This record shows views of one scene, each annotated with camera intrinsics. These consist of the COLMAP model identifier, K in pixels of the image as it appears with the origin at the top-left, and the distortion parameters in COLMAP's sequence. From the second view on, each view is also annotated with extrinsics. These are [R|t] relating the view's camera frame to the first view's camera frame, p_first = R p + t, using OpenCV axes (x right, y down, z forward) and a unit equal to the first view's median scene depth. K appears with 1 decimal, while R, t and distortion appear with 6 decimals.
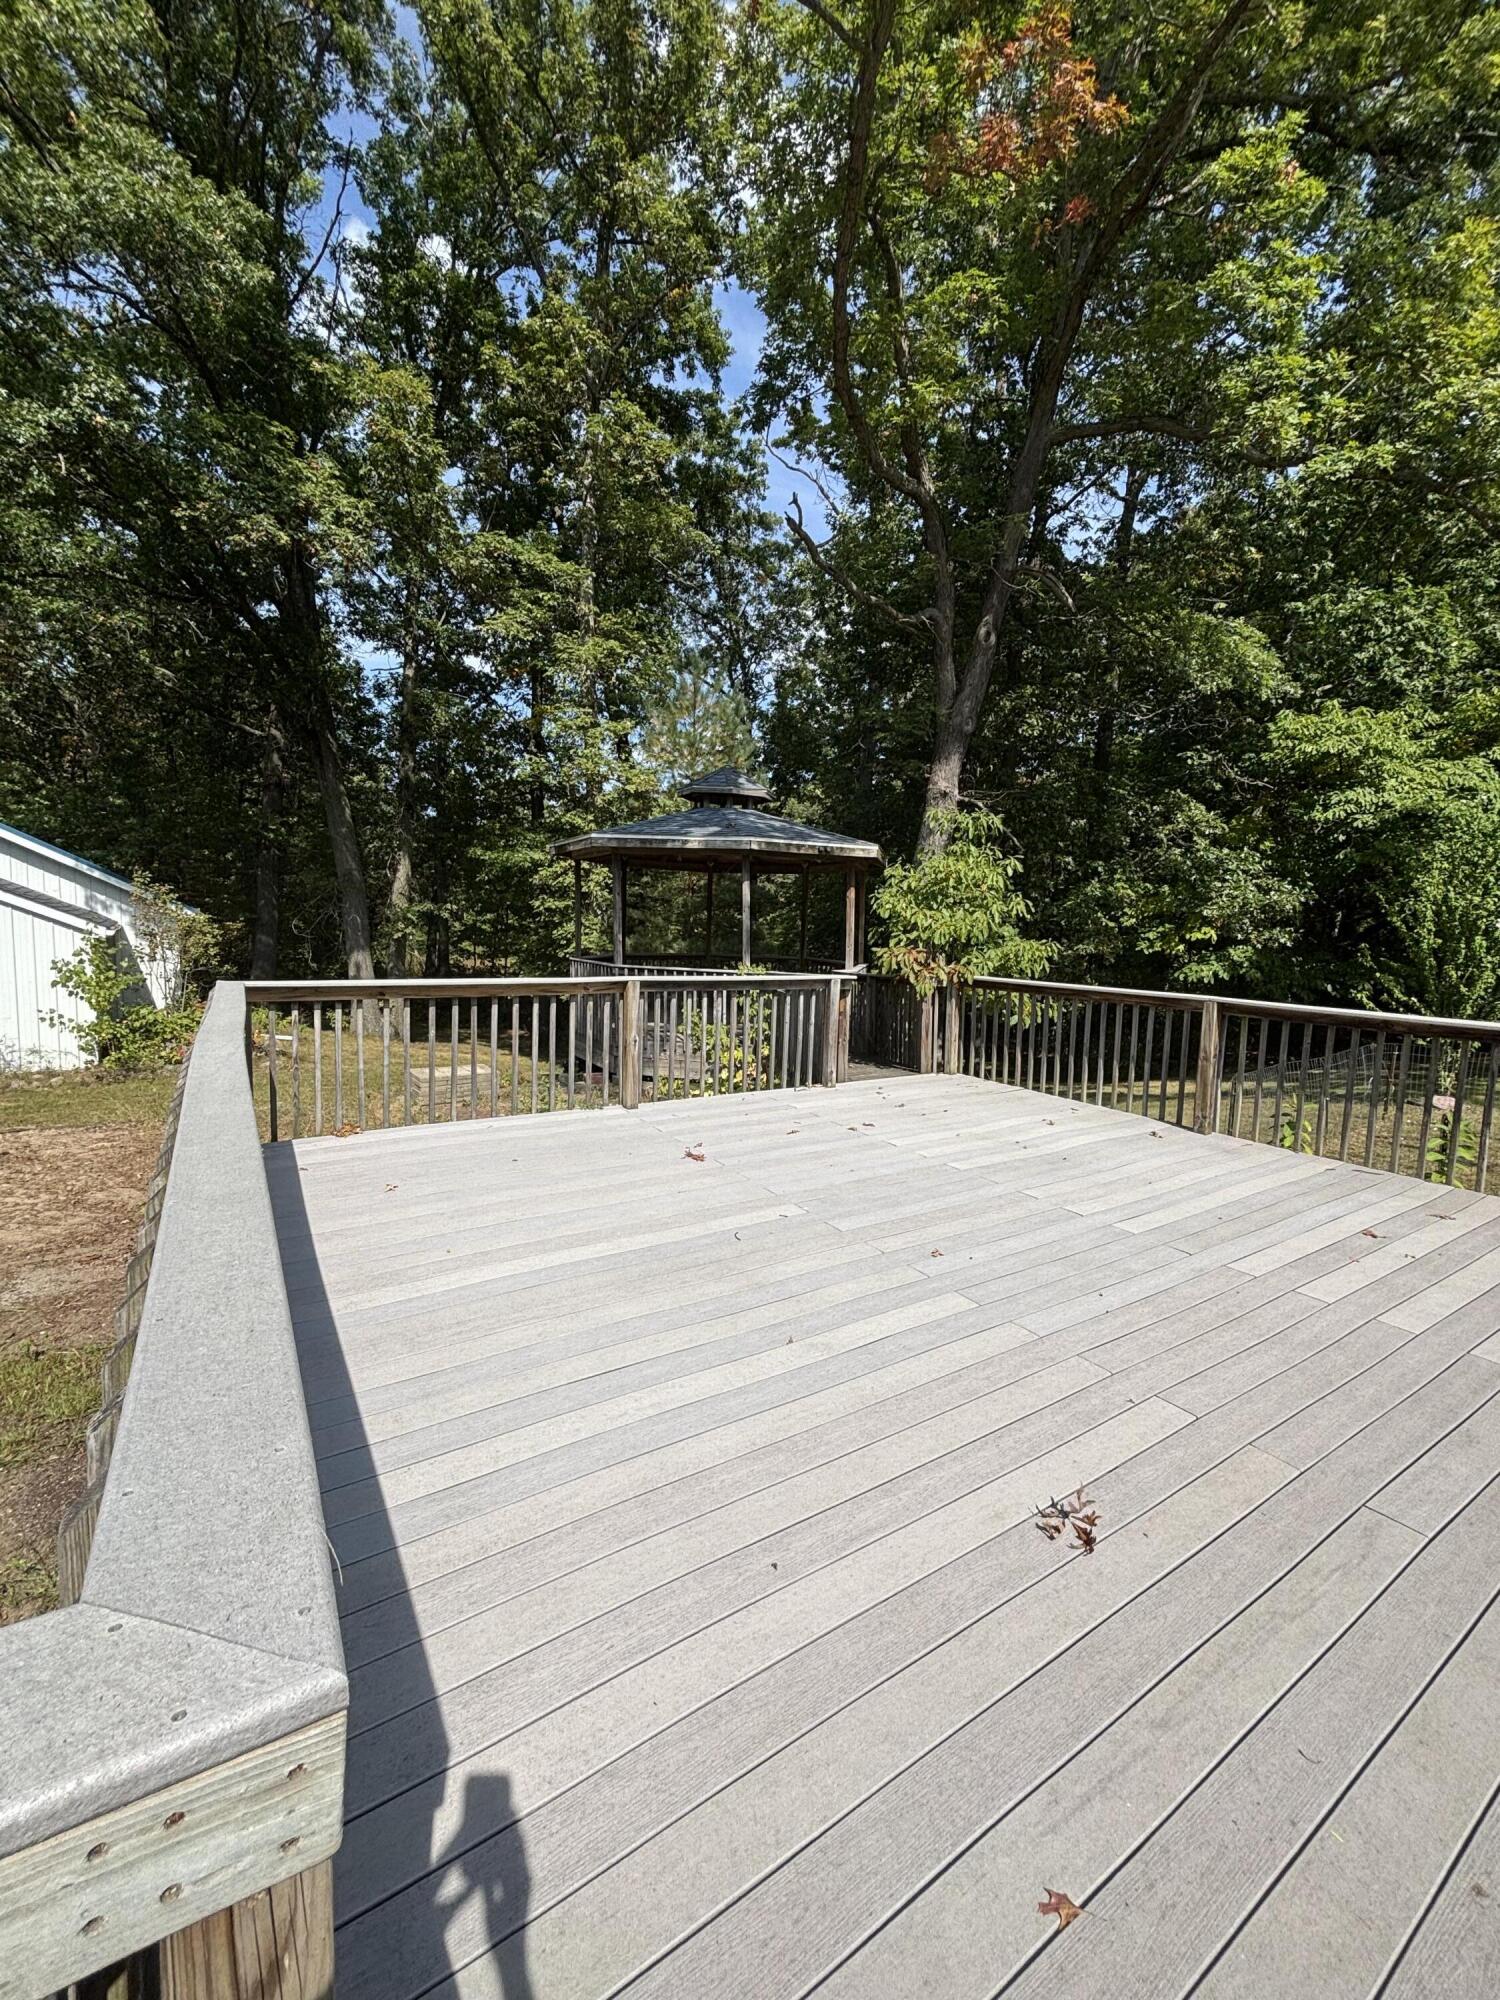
lens RADIAL K [[814.9, 0, 757.5], [0, 814.9, 994.2], [0, 0, 1]] dist [-0.000772, 0.002251]
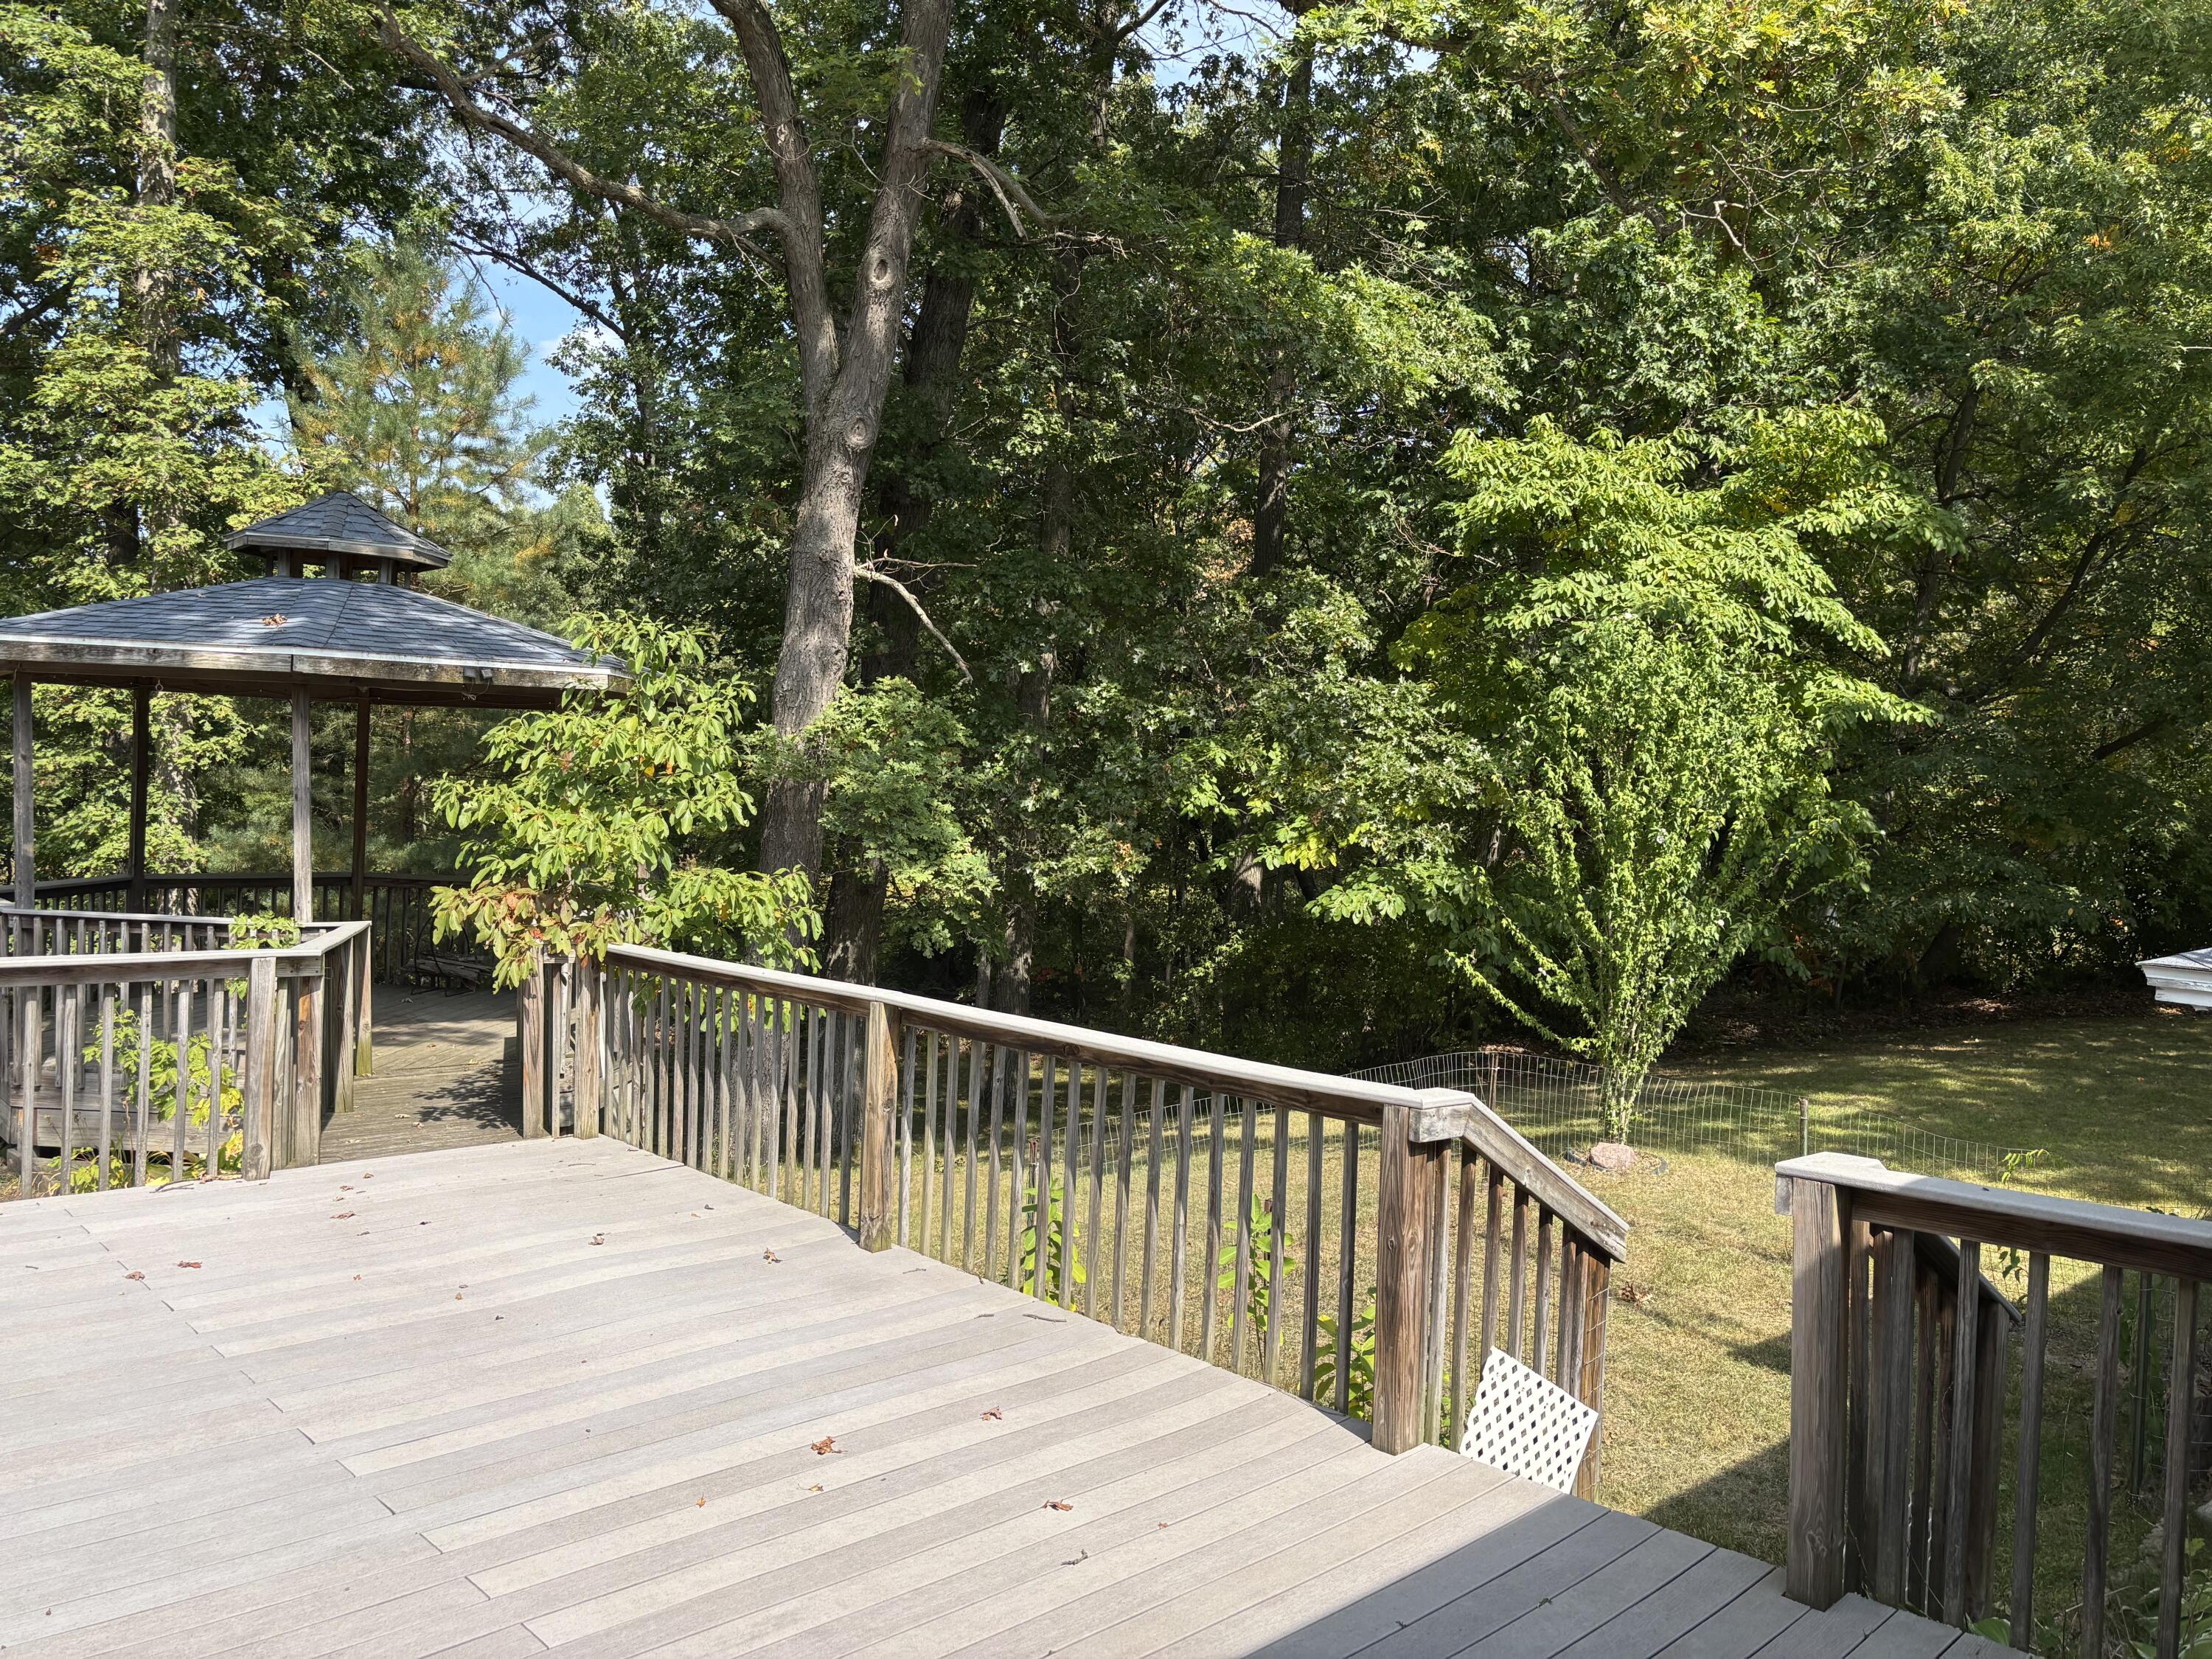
lens RADIAL K [[1678.8, 0, 1103.6], [0, 1678.8, 832.7], [0, 0, 1]] dist [0.032187, -0.029046]
pose [[0.983676, 0.001838, 0.179940, 0.285383], [0.008084, 0.998487, -0.054391, -0.023946], [-0.179768, 0.054958, 0.982173, -0.075778]]
